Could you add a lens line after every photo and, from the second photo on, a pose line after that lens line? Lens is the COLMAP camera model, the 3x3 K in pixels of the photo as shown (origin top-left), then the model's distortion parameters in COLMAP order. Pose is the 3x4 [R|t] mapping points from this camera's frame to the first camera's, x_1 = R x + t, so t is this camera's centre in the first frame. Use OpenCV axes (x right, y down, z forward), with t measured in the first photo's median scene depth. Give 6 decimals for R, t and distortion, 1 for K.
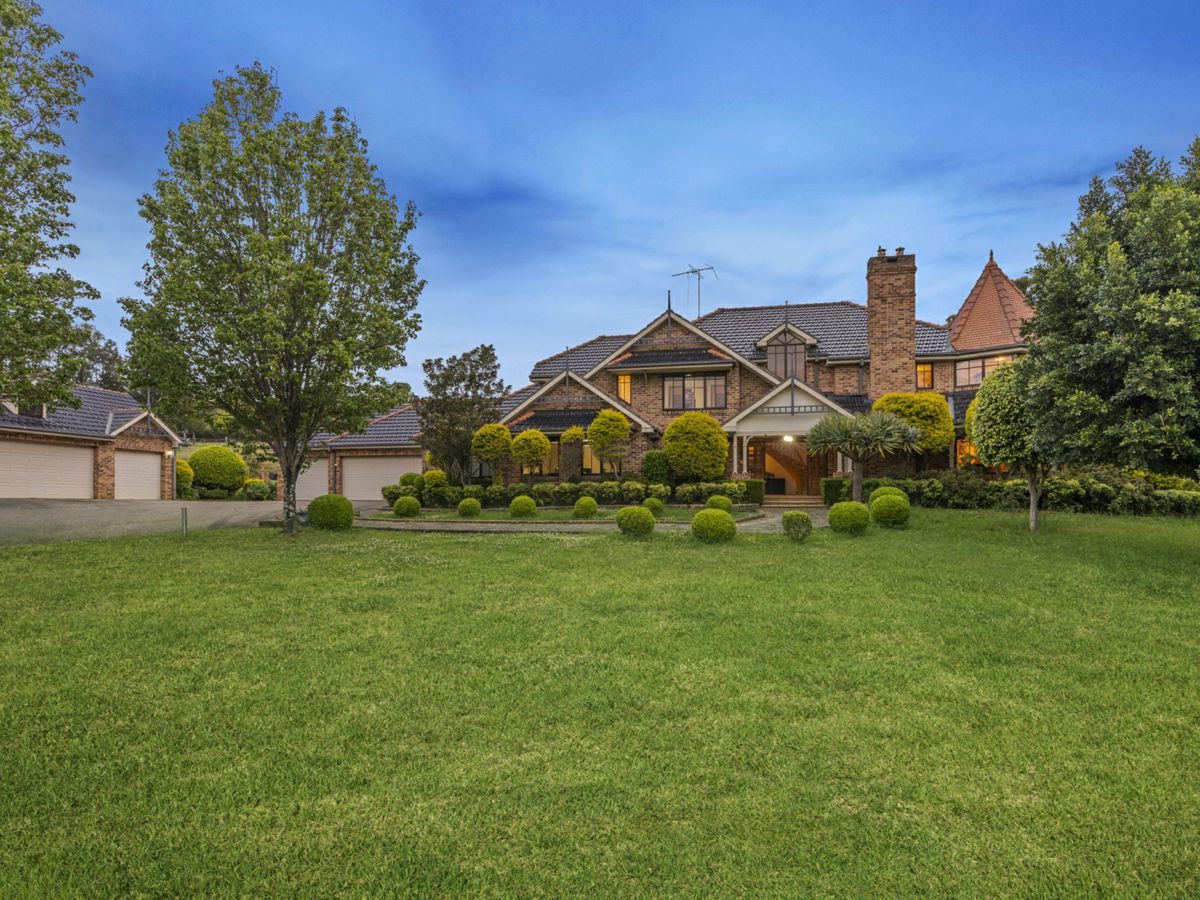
lens RADIAL K [[847.2, 0, 603.4], [0, 847.2, 502.6], [0, 0, 1]] dist [-0.035588, -0.001015]
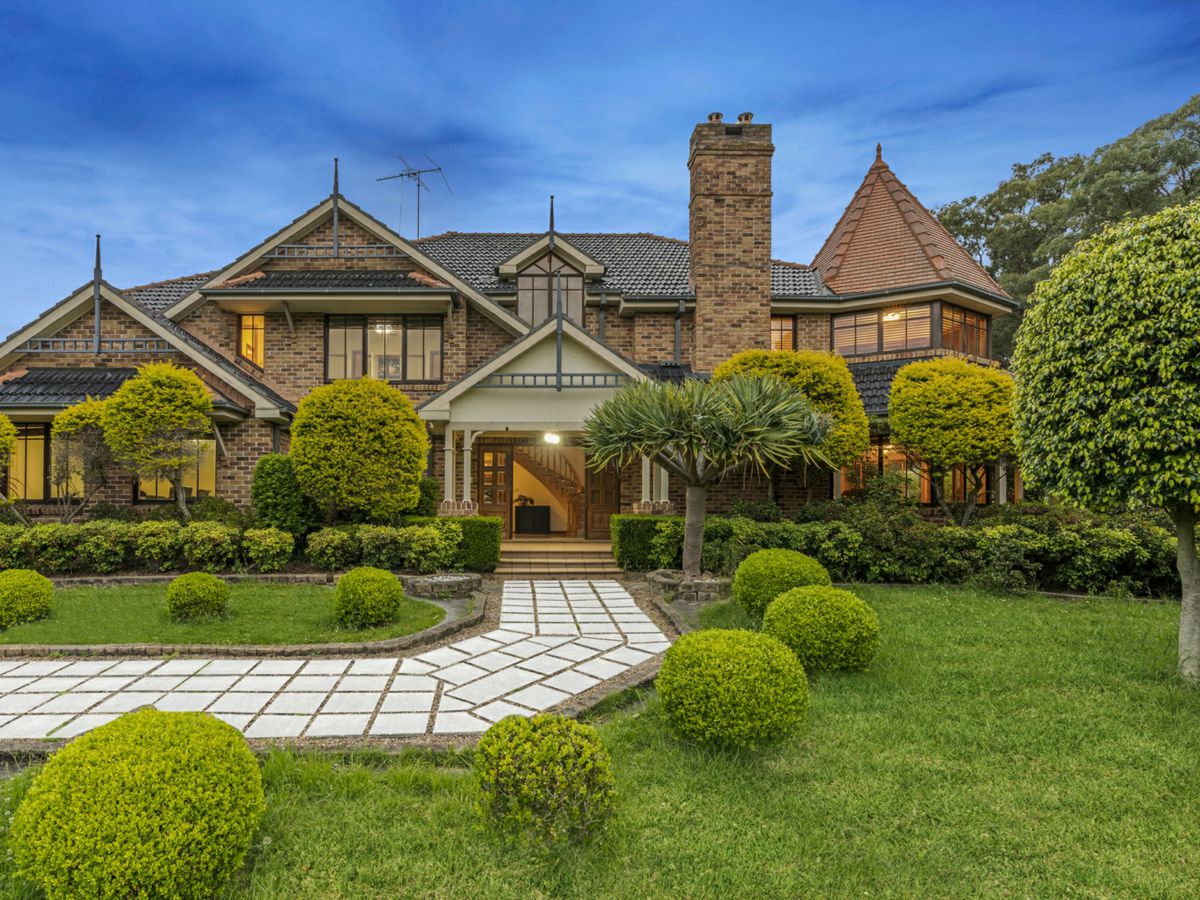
lens RADIAL K [[847.2, 0, 603.4], [0, 847.2, 502.6], [0, 0, 1]] dist [-0.035588, -0.001015]
pose [[0.966673, 0.006743, 0.255925, 0.119381], [-0.002677, 0.999865, -0.016233, -0.027662], [-0.256000, 0.015007, 0.966560, 0.499702]]
